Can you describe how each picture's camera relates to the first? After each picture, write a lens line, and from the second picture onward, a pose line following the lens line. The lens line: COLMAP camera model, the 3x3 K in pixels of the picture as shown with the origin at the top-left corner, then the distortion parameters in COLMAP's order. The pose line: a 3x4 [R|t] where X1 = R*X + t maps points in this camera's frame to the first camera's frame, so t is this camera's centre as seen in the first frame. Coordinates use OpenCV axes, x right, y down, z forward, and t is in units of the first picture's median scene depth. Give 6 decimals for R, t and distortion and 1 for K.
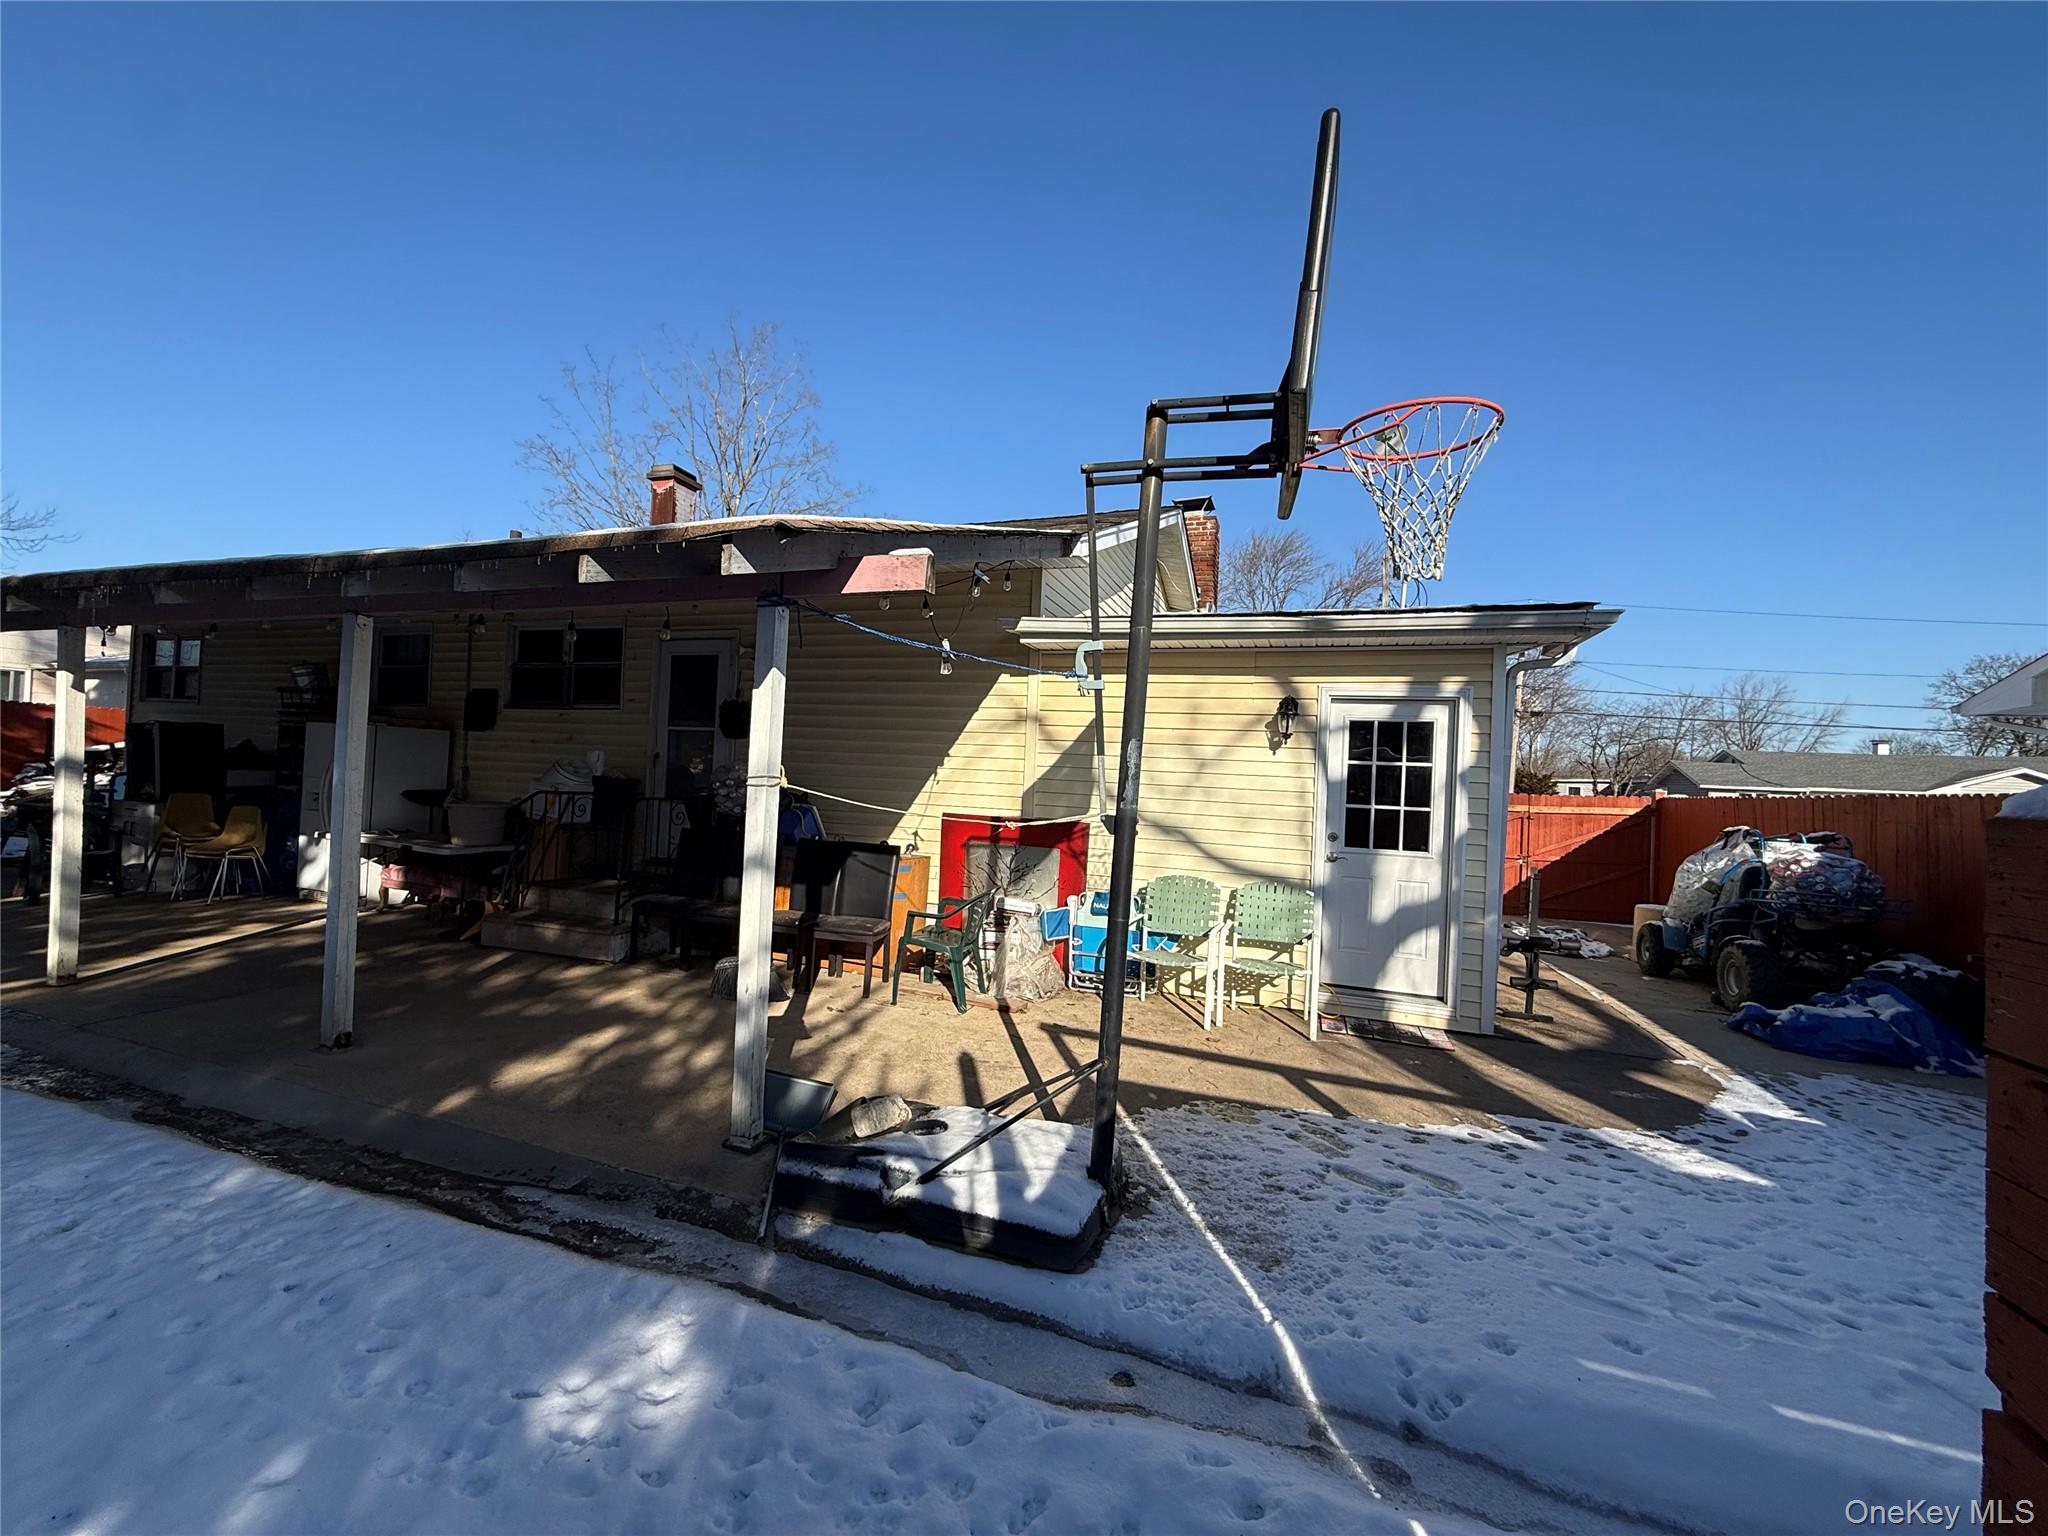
lens RADIAL K [[815.3, 0, 1017.7], [0, 815.3, 772.5], [0, 0, 1]] dist [0.000392, -0.000646]
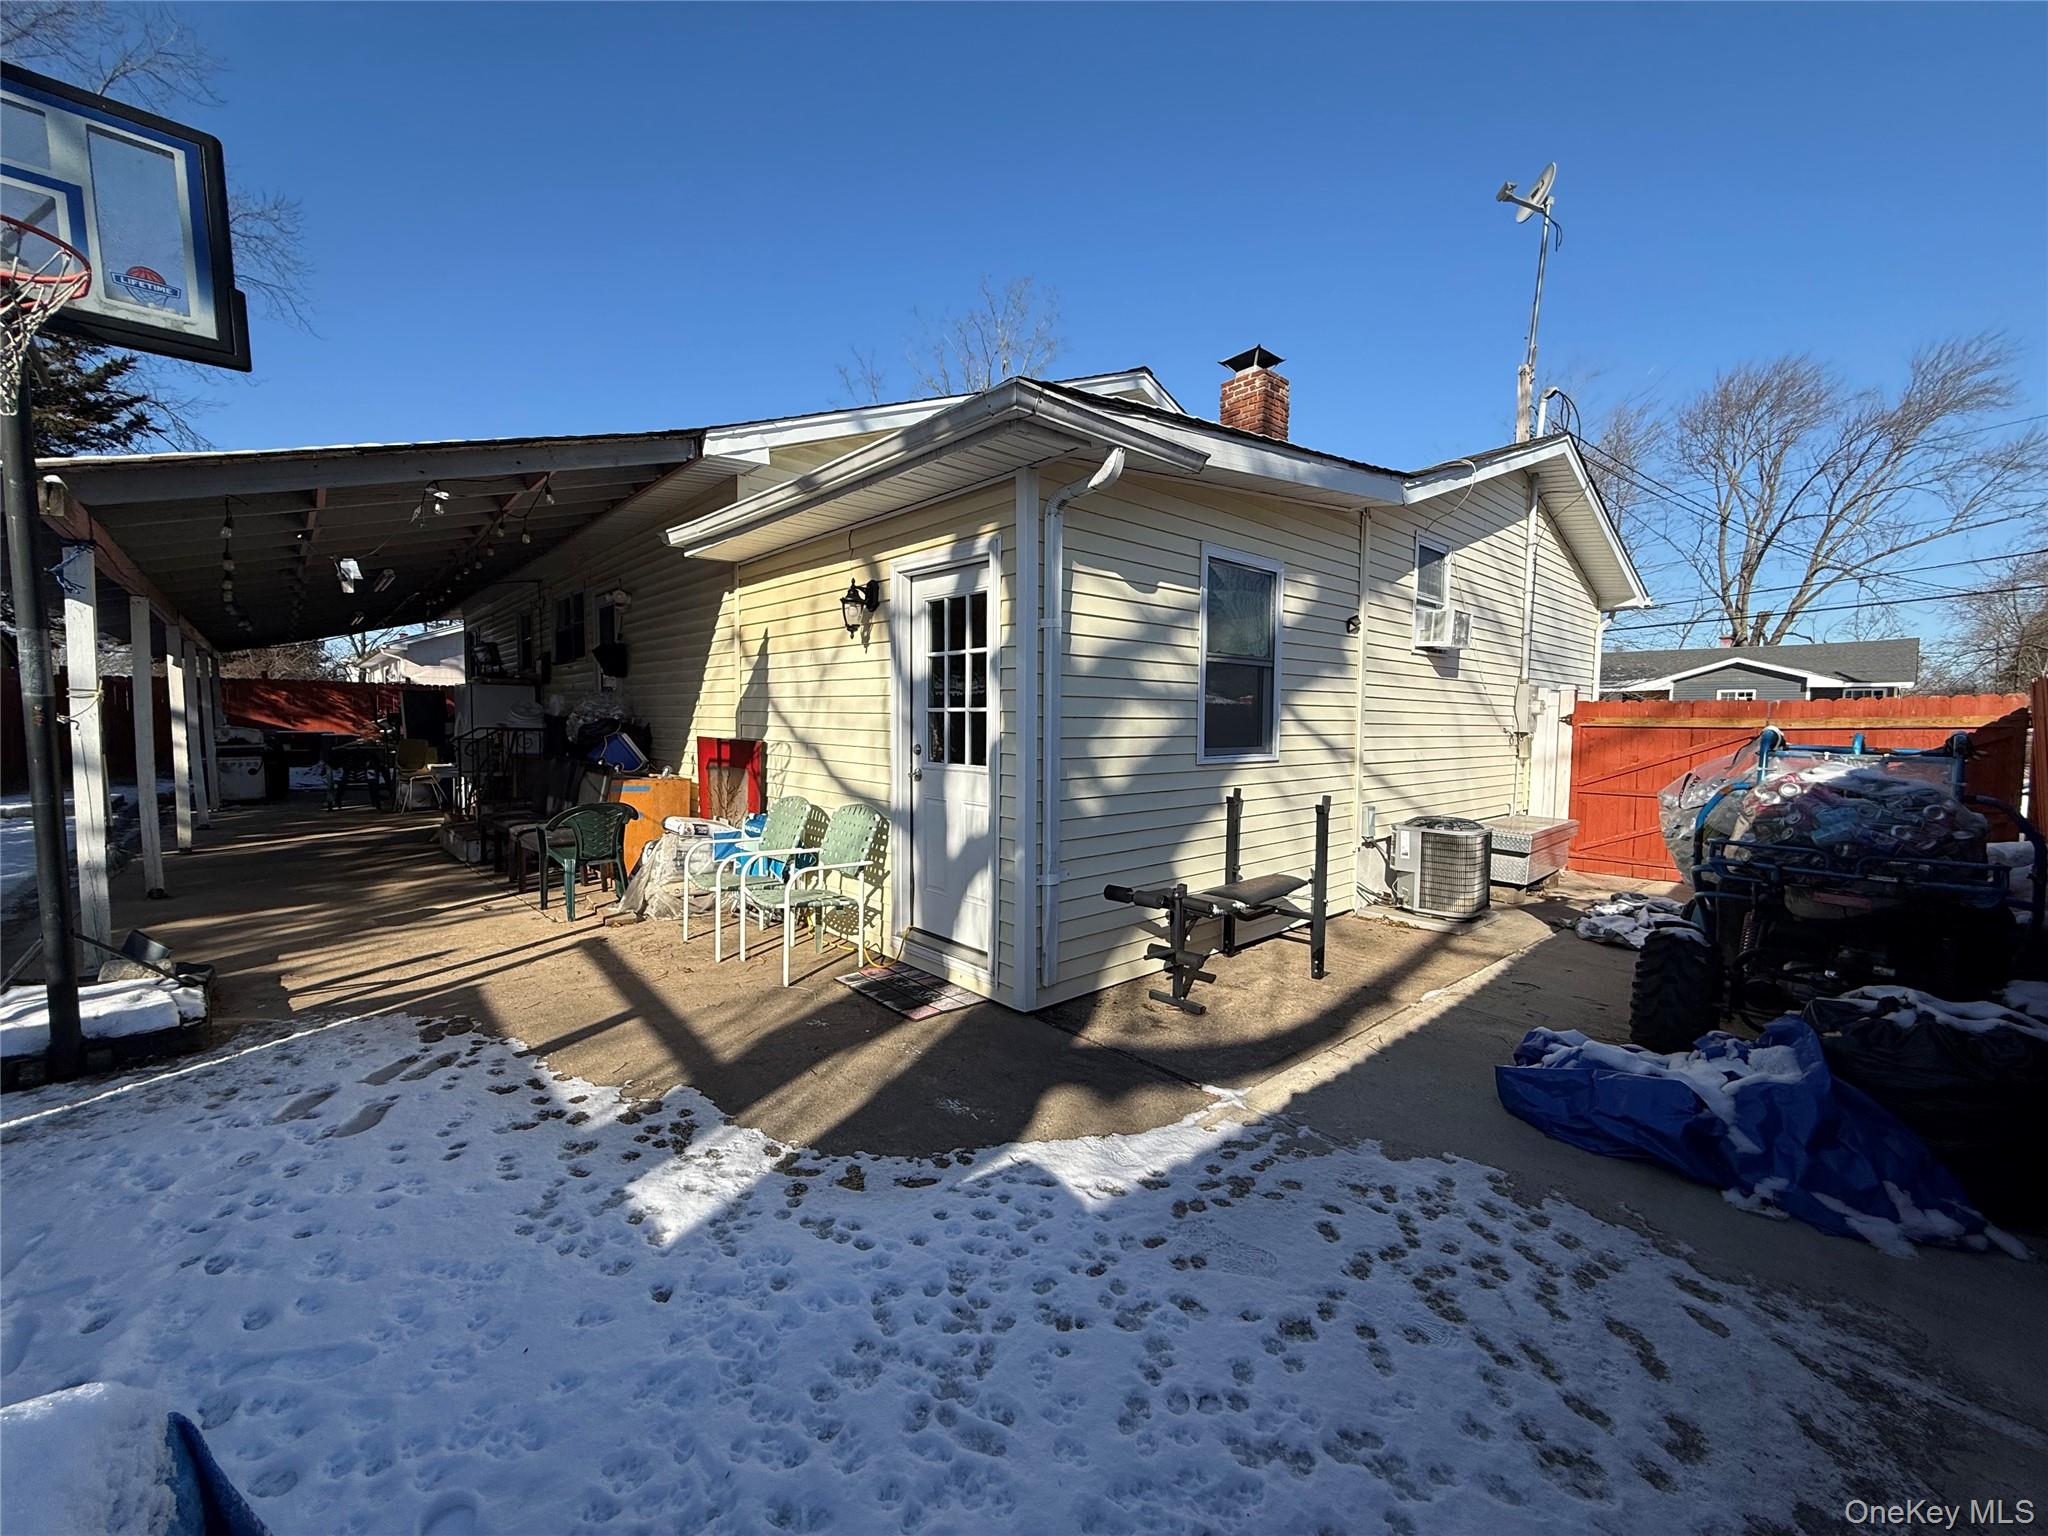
lens RADIAL K [[815.3, 0, 1017.7], [0, 815.3, 772.5], [0, 0, 1]] dist [0.000392, -0.000646]
pose [[0.876208, -0.004559, -0.481911, 0.885866], [0.033595, 0.998101, 0.051641, 0.065158], [0.480761, -0.061438, 0.874697, 0.351297]]
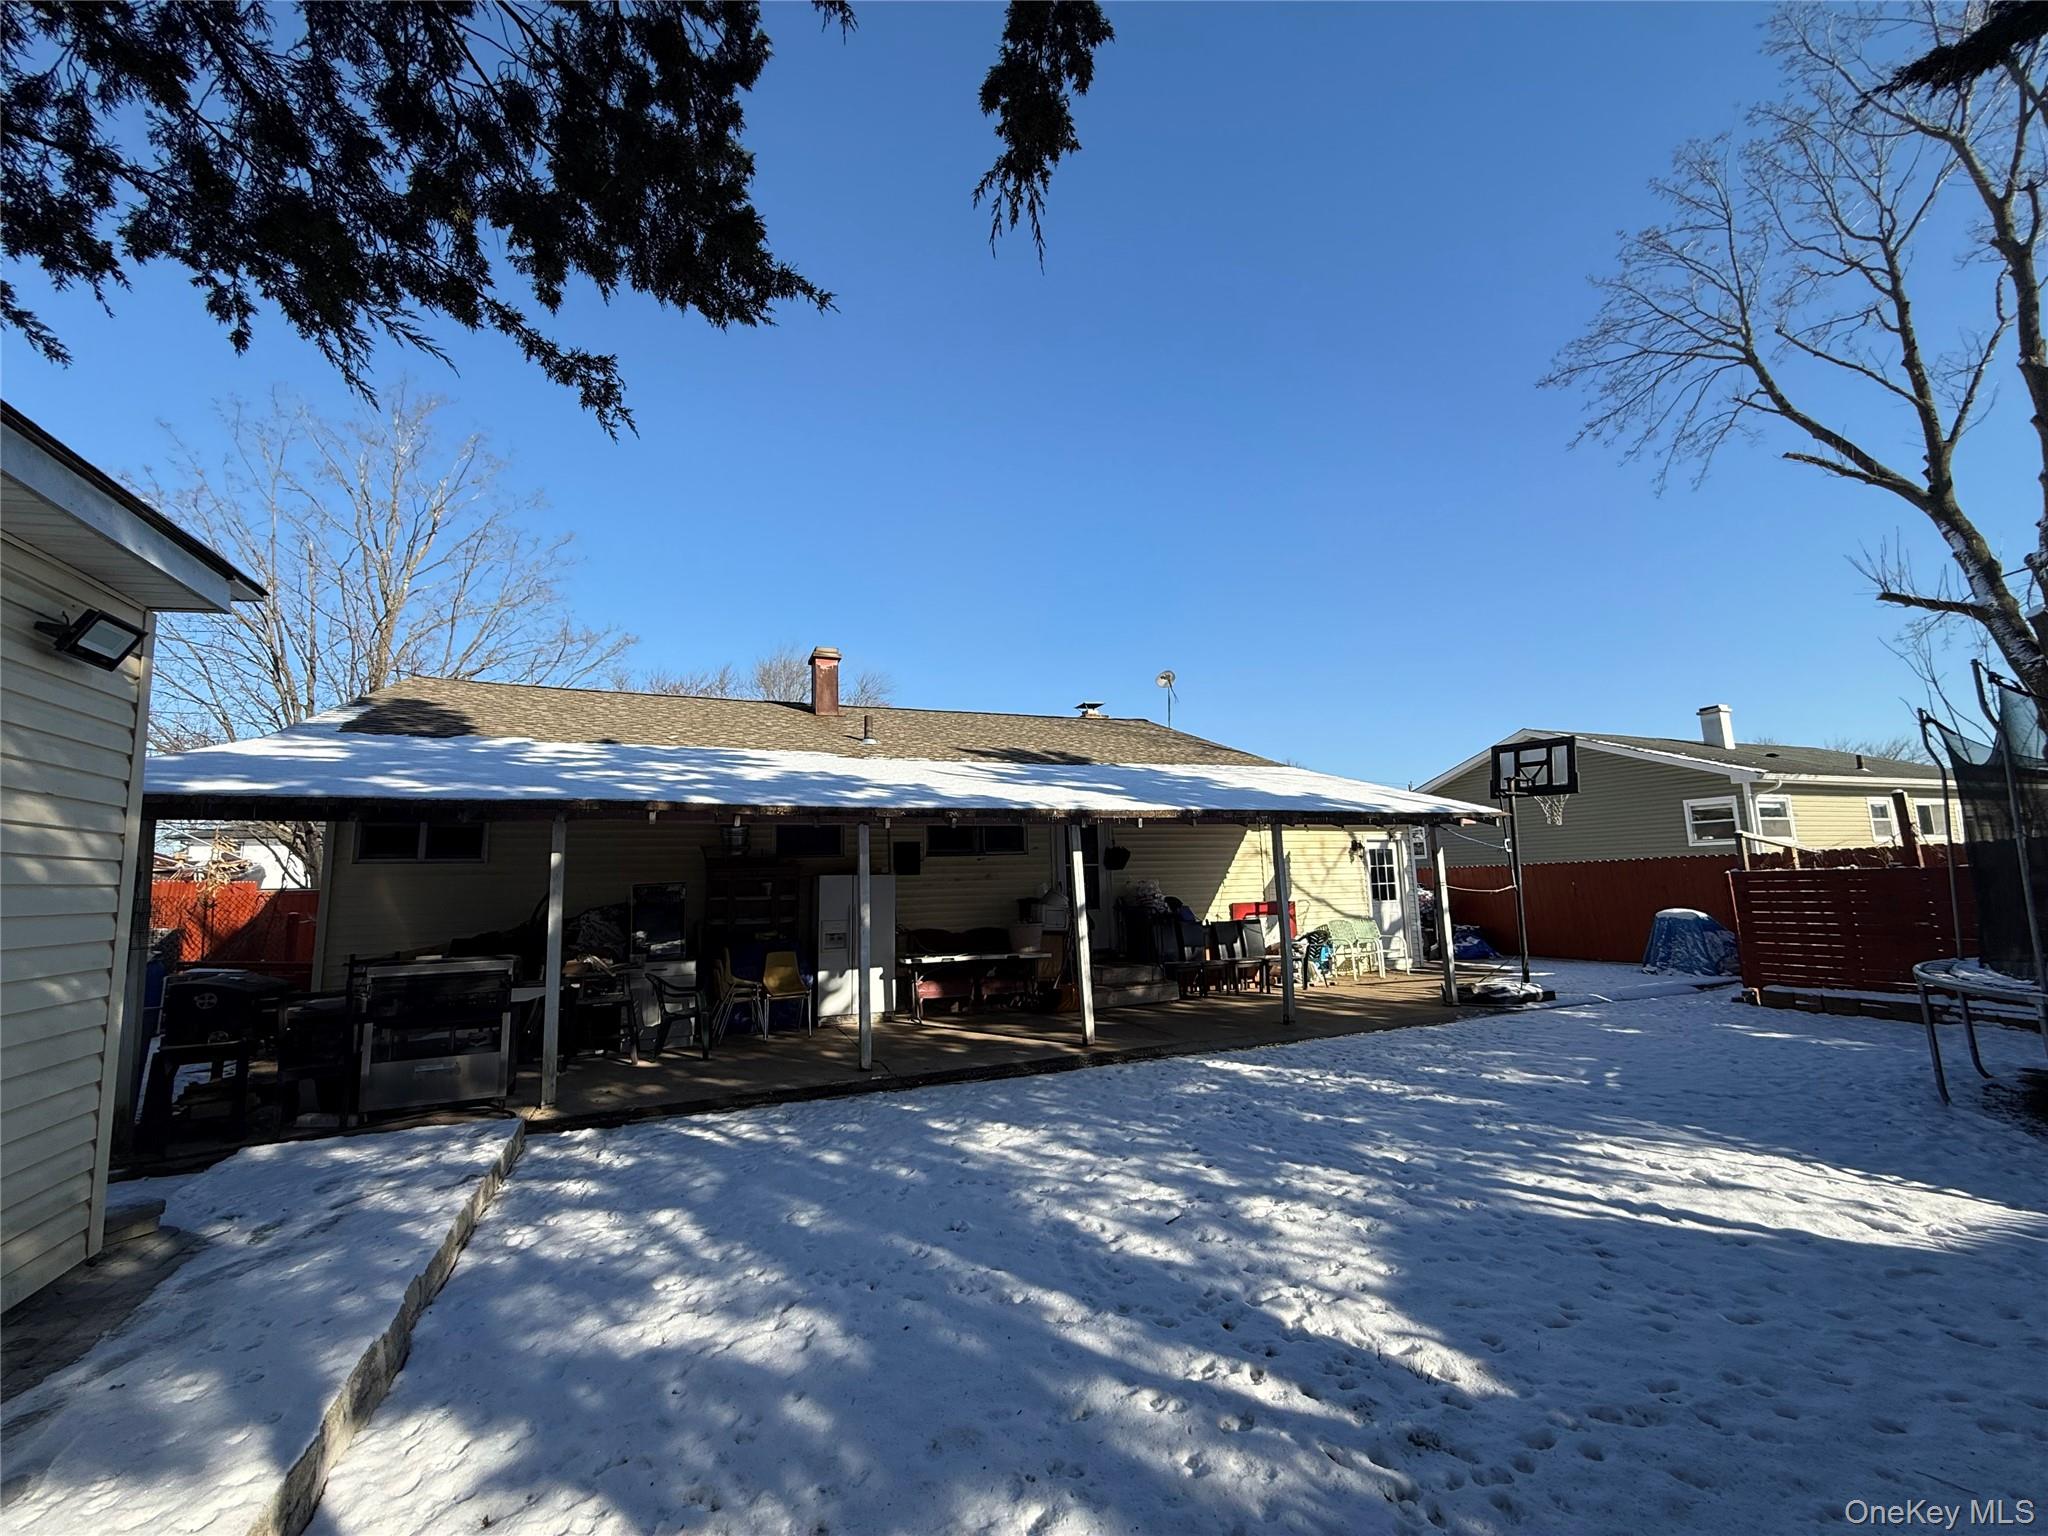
lens RADIAL K [[815.3, 0, 1017.7], [0, 815.3, 772.5], [0, 0, 1]] dist [0.000392, -0.000646]
pose [[0.745882, 0.024071, 0.665643, -2.092348], [0.053180, 0.994004, -0.095536, -0.118639], [-0.663952, 0.106658, 0.740130, -0.154050]]
